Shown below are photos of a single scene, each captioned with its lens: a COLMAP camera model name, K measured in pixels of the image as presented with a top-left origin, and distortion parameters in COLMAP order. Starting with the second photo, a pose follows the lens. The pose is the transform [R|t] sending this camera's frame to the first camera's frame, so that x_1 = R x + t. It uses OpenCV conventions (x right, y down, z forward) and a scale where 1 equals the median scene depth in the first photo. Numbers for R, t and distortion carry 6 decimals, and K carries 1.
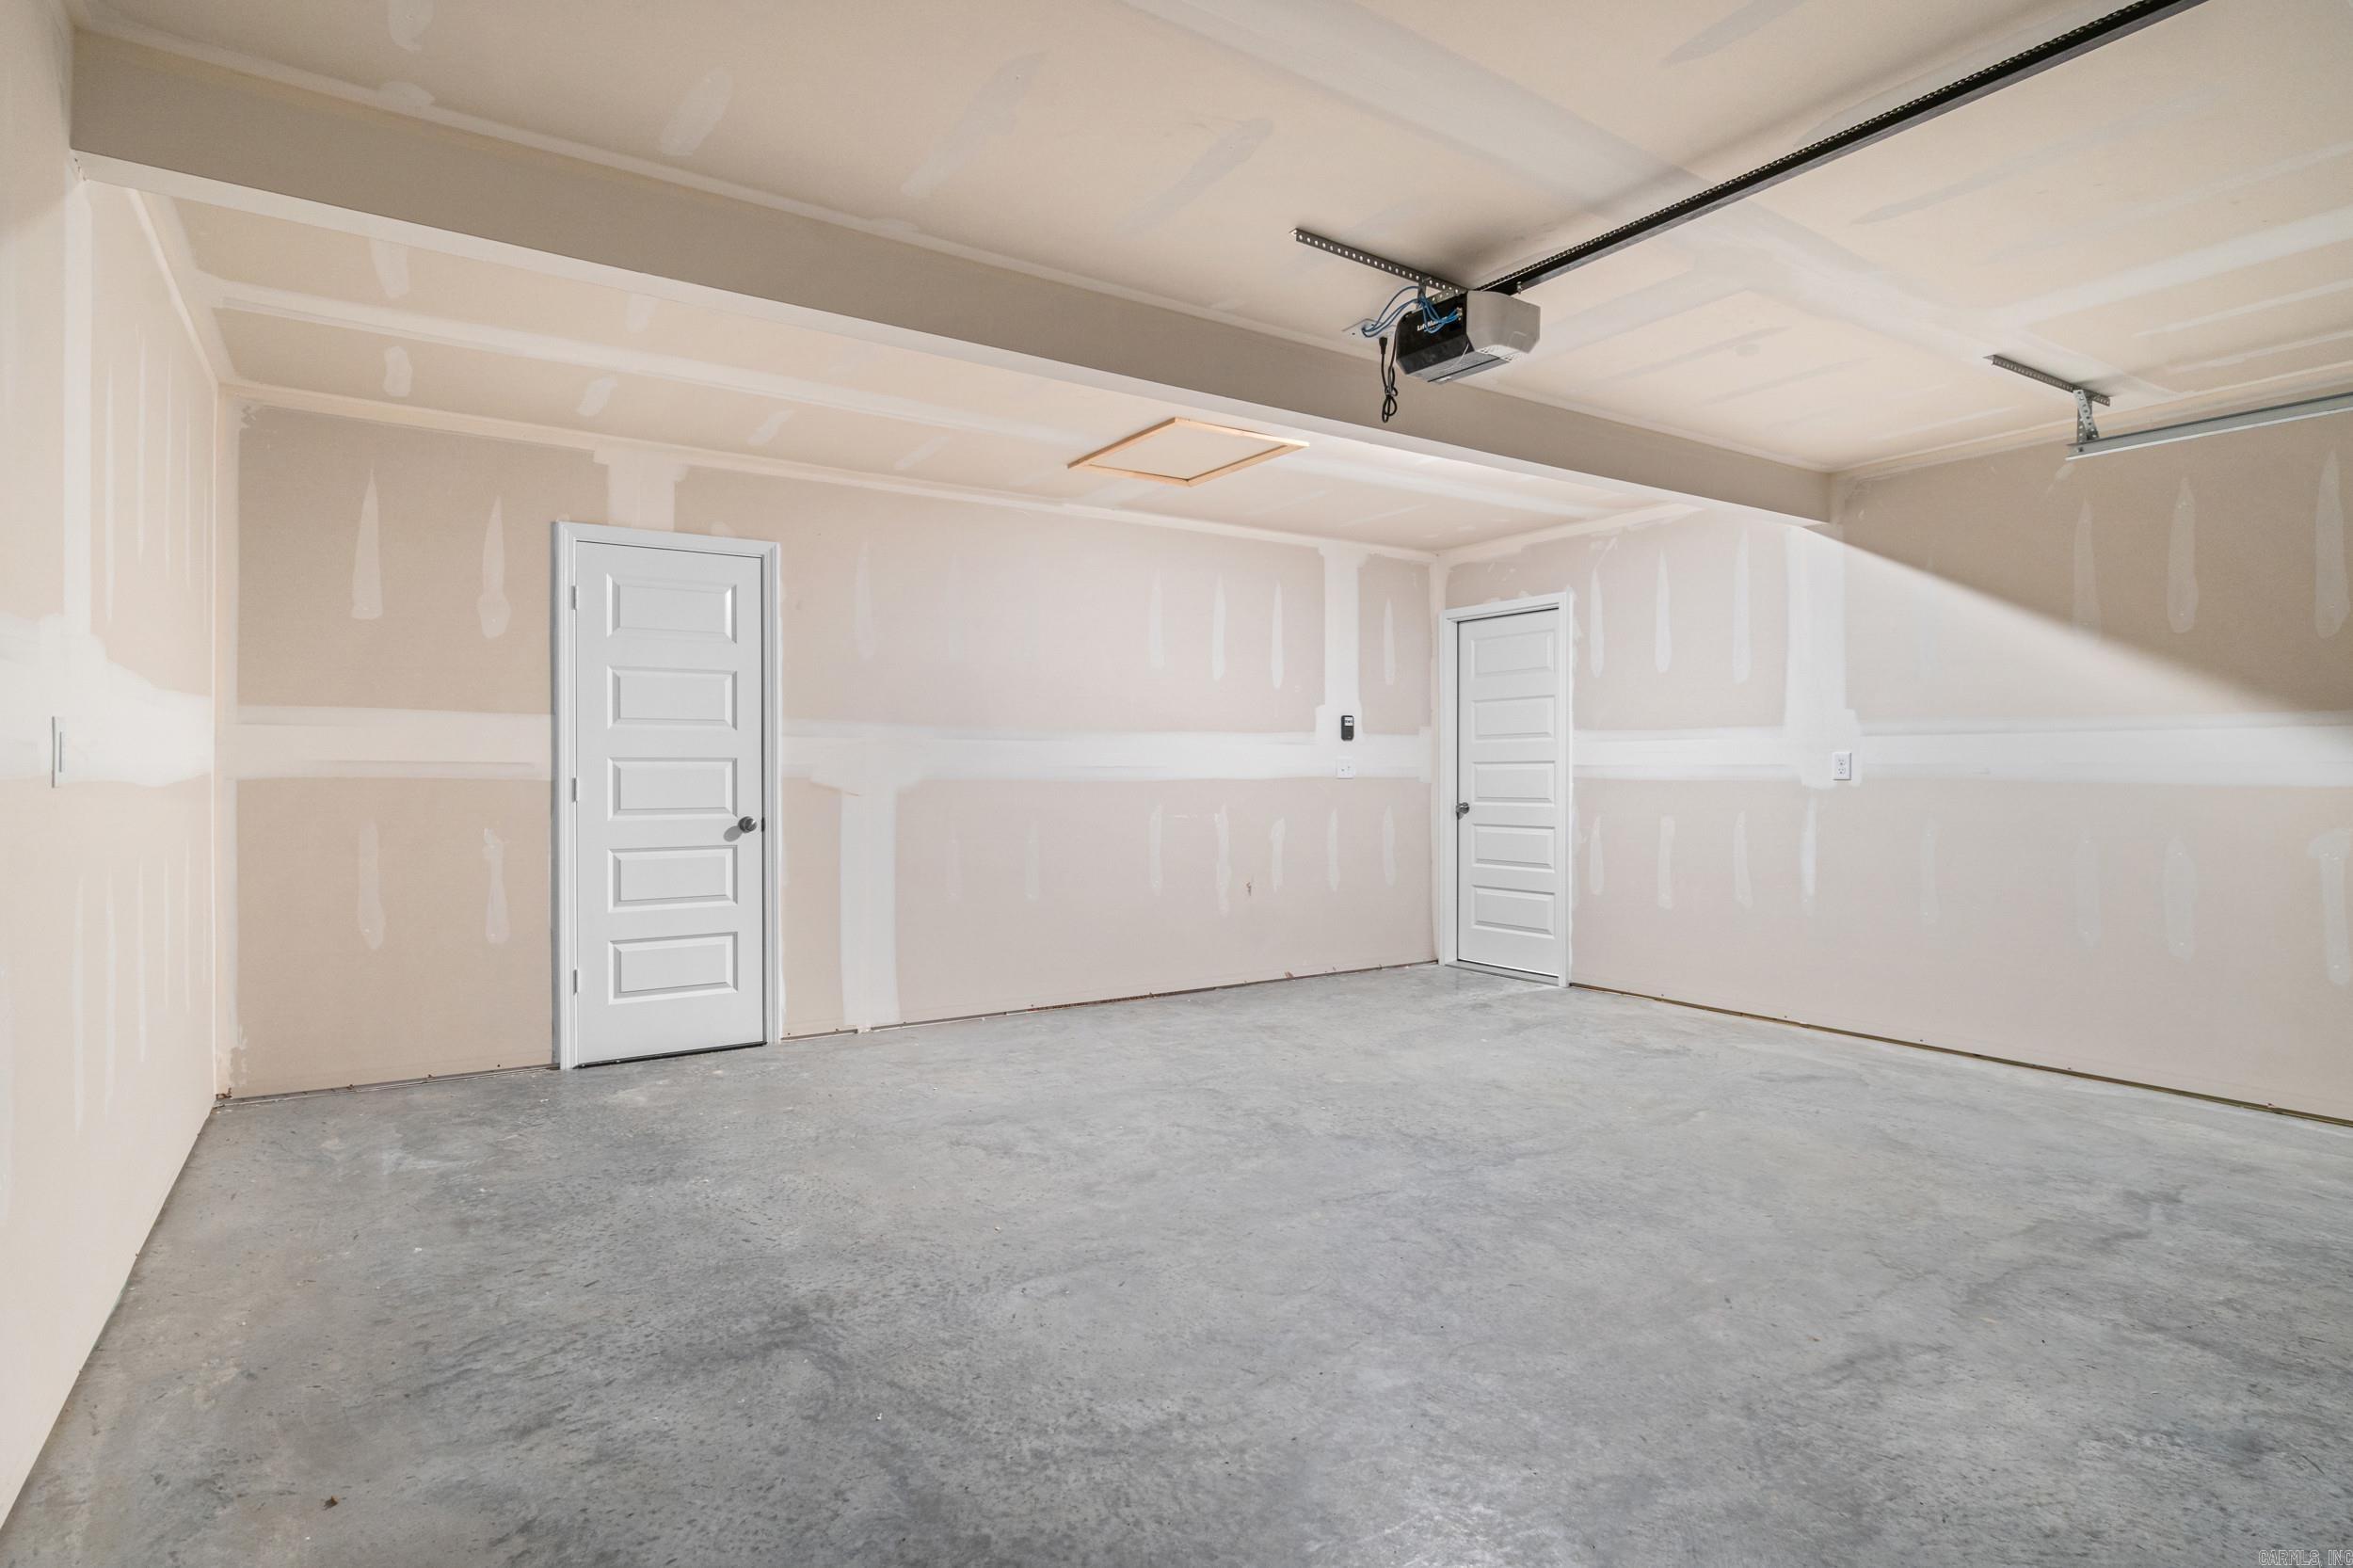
lens RADIAL K [[1232.6, 0, 1162.8], [0, 1232.6, 760.8], [0, 0, 1]] dist [-0.003134, 0.000986]
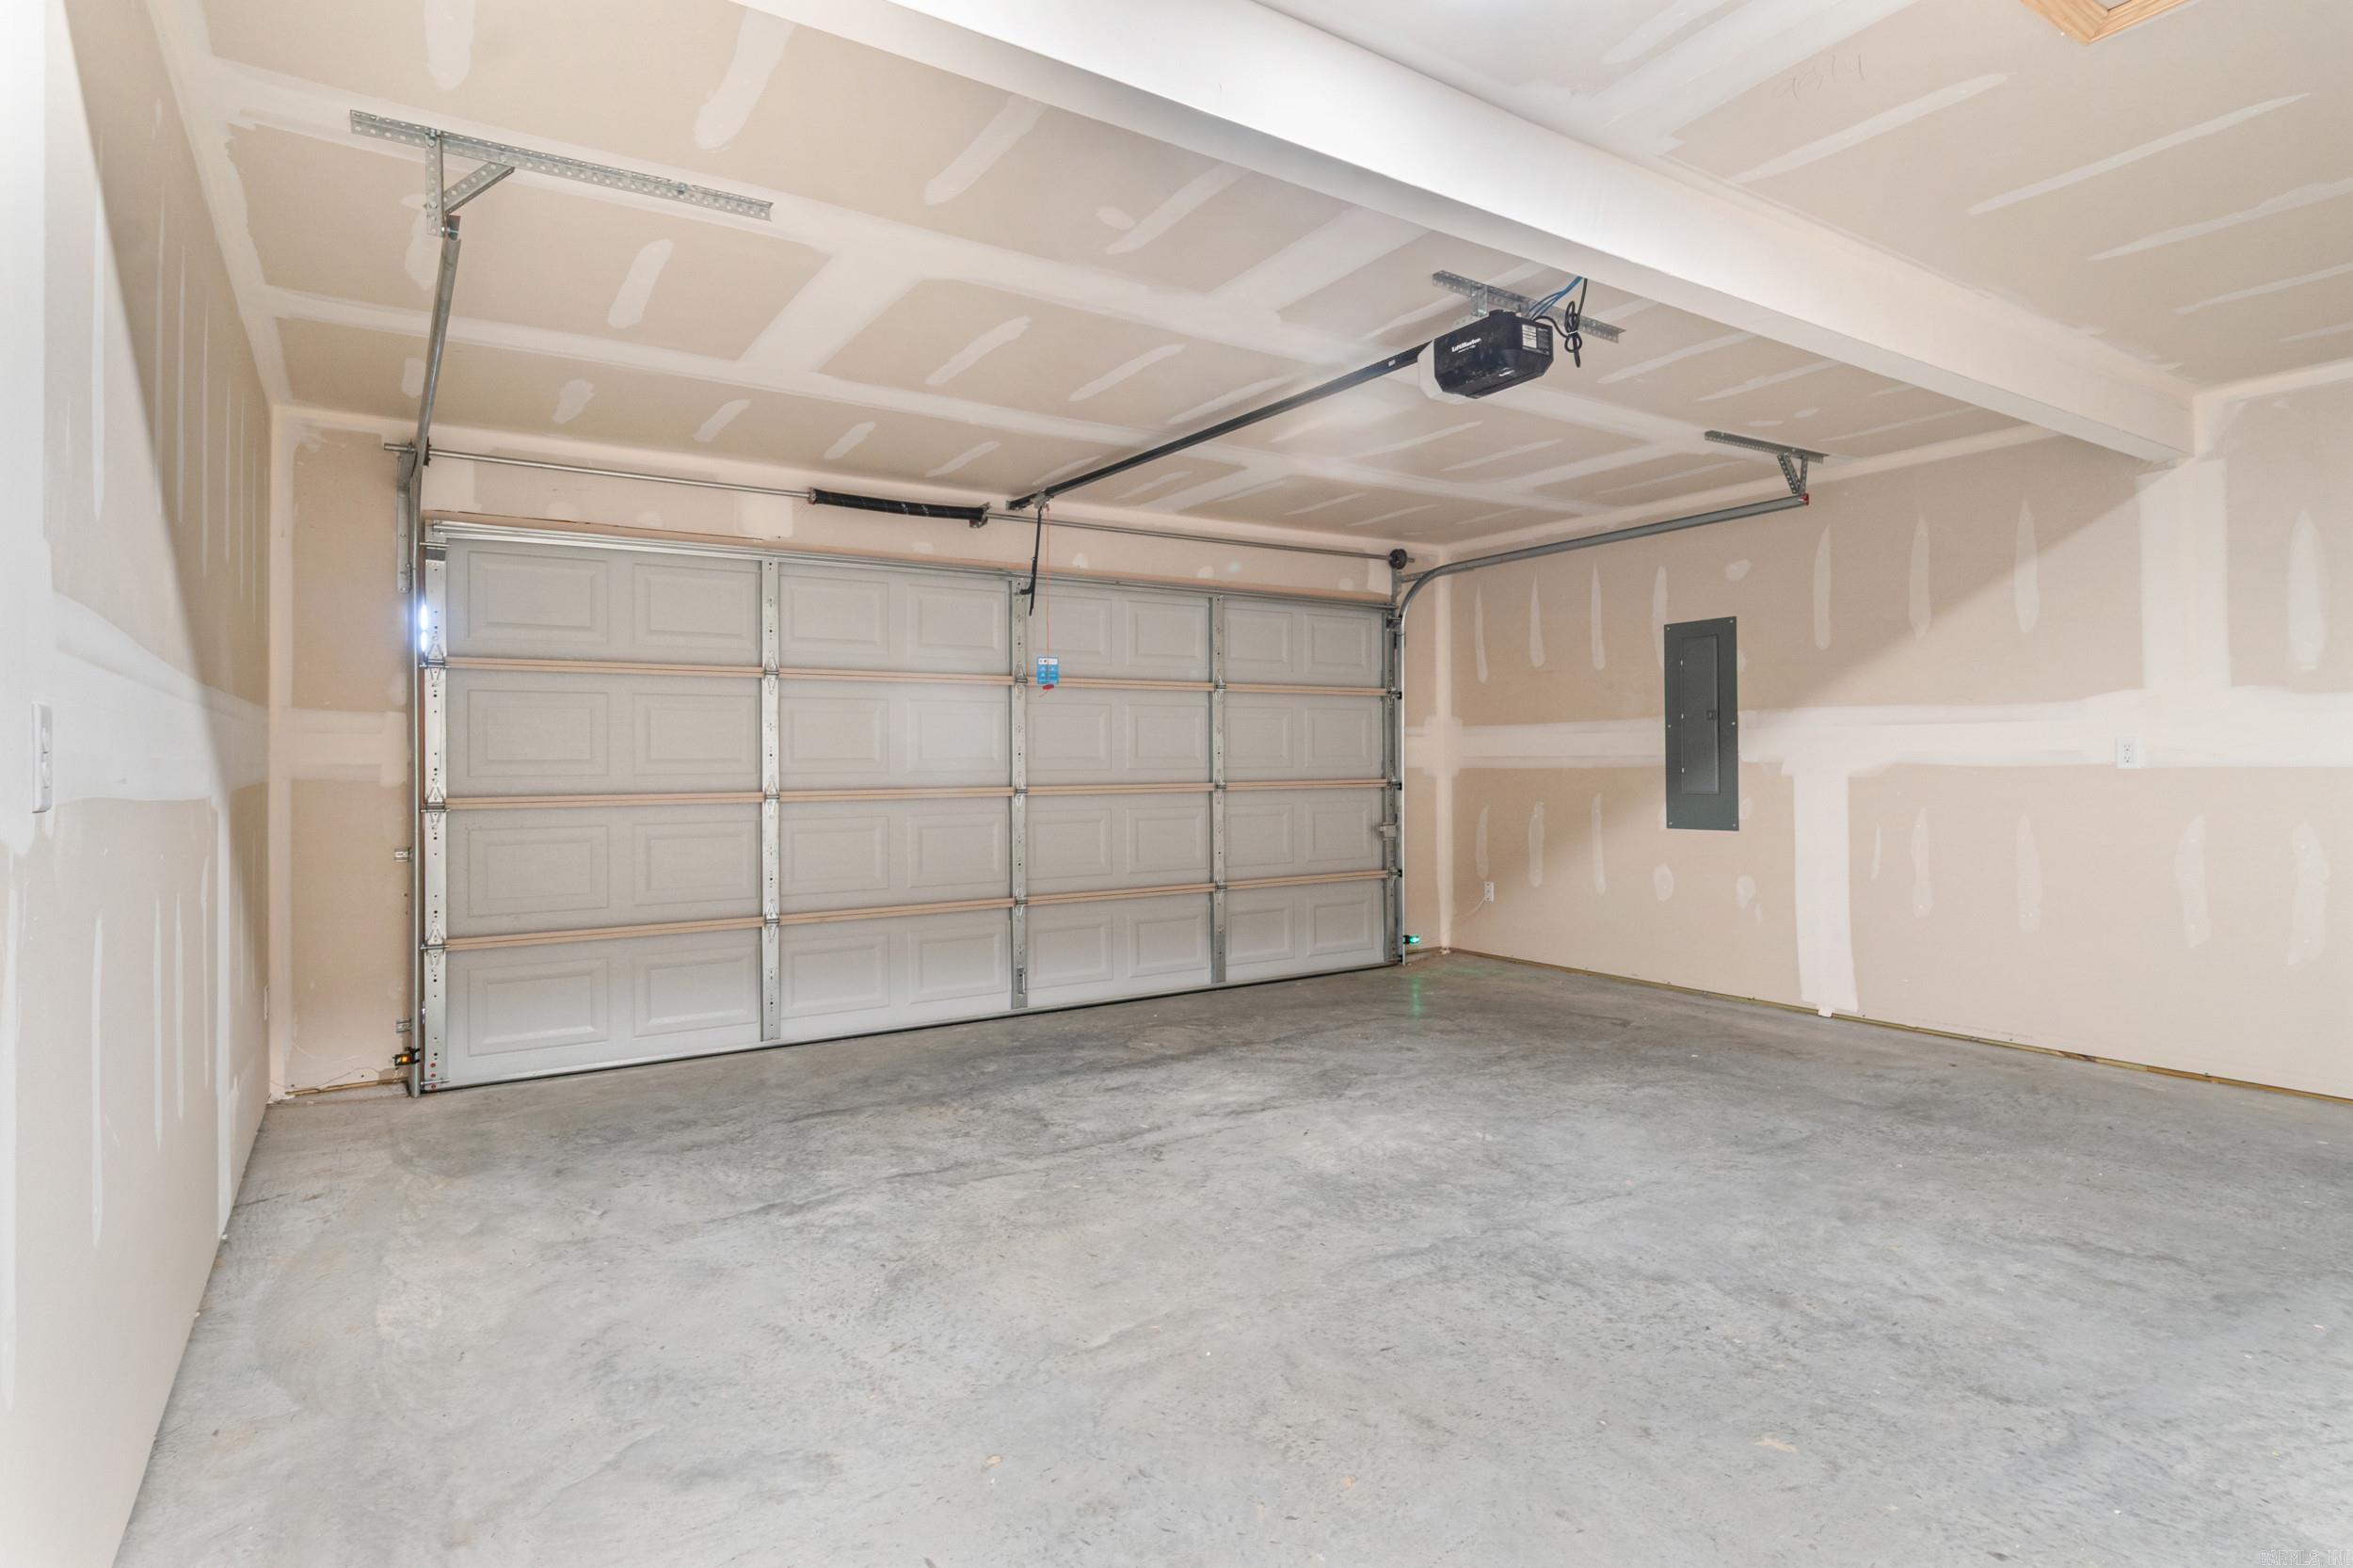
lens RADIAL K [[1232.6, 0, 1162.8], [0, 1232.6, 760.8], [0, 0, 1]] dist [-0.003134, 0.000986]
pose [[-0.999948, 0.006304, 0.007999, 0.473717], [0.006191, 0.999881, -0.014126, 0.015025], [-0.008087, -0.014076, -0.999868, 1.899702]]
